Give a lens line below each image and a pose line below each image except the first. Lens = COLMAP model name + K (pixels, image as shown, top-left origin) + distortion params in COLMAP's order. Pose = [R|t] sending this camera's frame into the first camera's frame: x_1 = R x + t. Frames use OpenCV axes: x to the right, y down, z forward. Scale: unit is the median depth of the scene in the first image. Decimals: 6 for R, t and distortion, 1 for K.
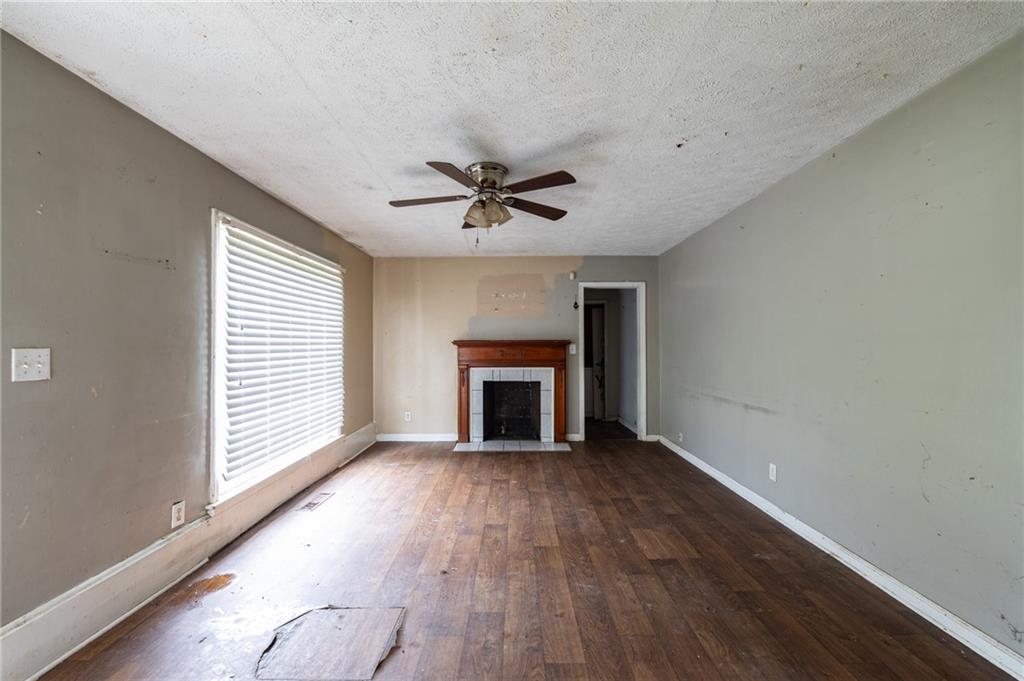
lens RADIAL K [[433.3, 0, 508.4], [0, 433.3, 343.0], [0, 0, 1]] dist [-0.001398, -0.000175]
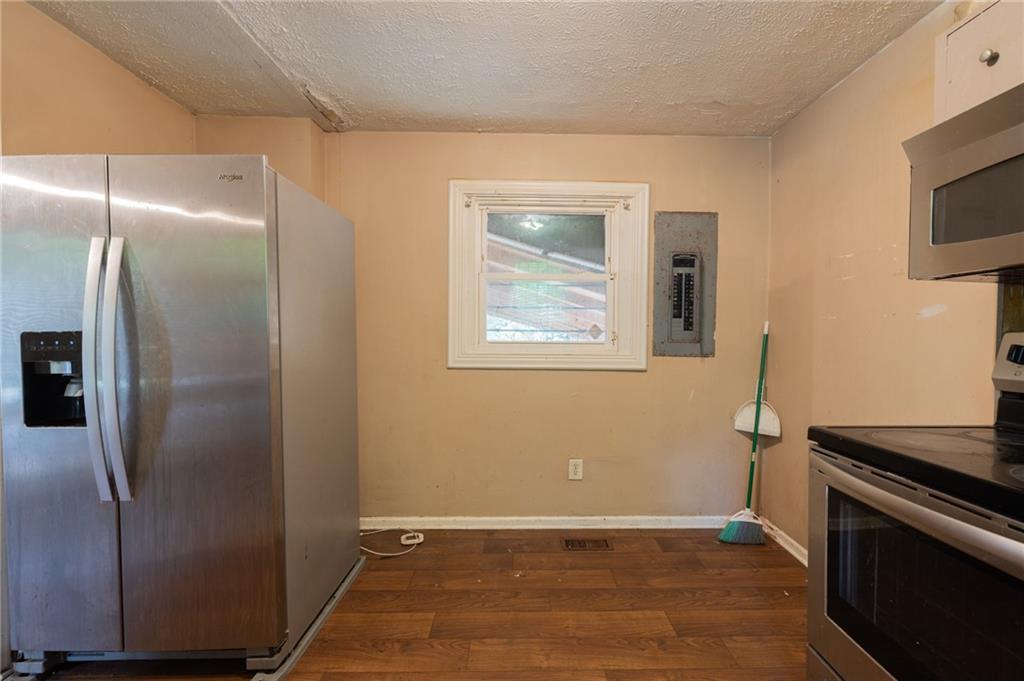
lens RADIAL K [[433.3, 0, 510.6], [0, 433.3, 340.0], [0, 0, 1]] dist [-0.001398, -0.000175]
pose [[-0.034292, -0.013863, 0.999316, -0.299937], [-0.012921, 0.999826, 0.013426, 0.013730], [-0.999328, -0.012452, -0.034465, 0.679767]]
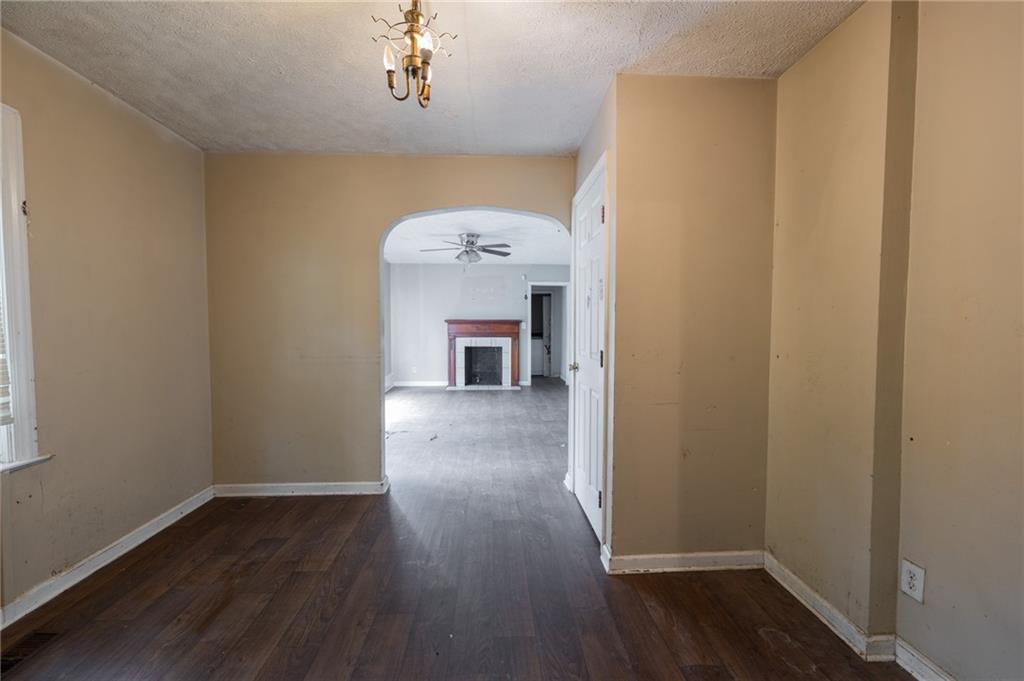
lens RADIAL K [[433.3, 0, 507.3], [0, 433.3, 346.3], [0, 0, 1]] dist [-0.001398, -0.000175]
pose [[0.998612, 0.001015, 0.052667, 0.012165], [-0.004010, 0.998378, 0.056794, -0.000008], [-0.052524, -0.056927, 0.996996, -0.571593]]
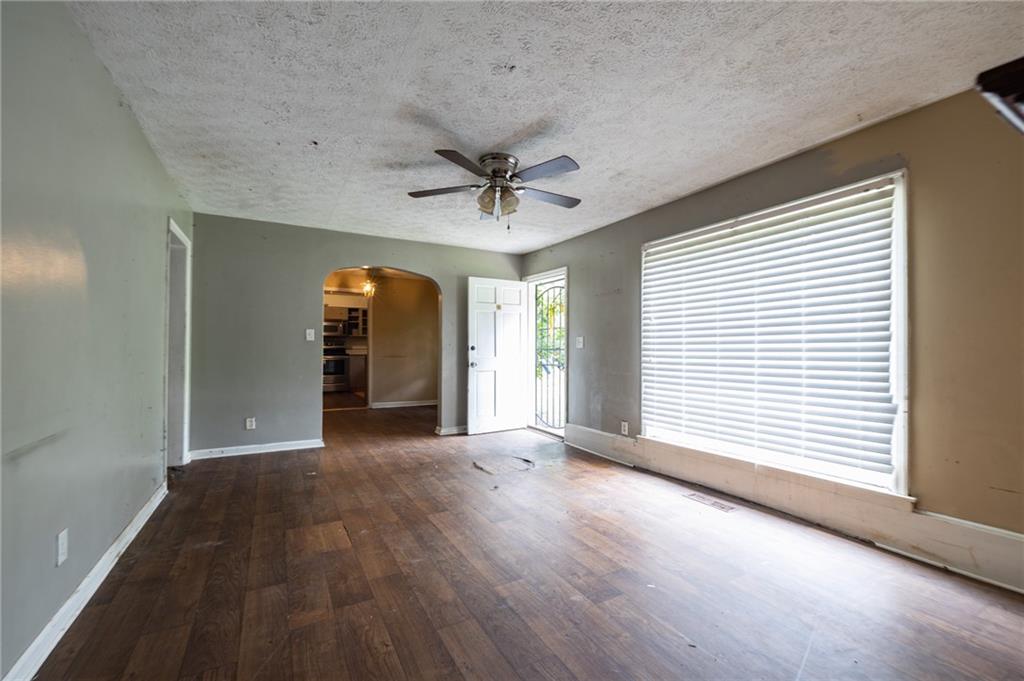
lens RADIAL K [[433.3, 0, 511.1], [0, 433.3, 343.8], [0, 0, 1]] dist [-0.001398, -0.000175]
pose [[-0.869806, -0.008435, -0.493321, 0.245964], [-0.000427, 0.999866, -0.016344, 0.035760], [0.493393, -0.014006, -0.869694, 1.078146]]
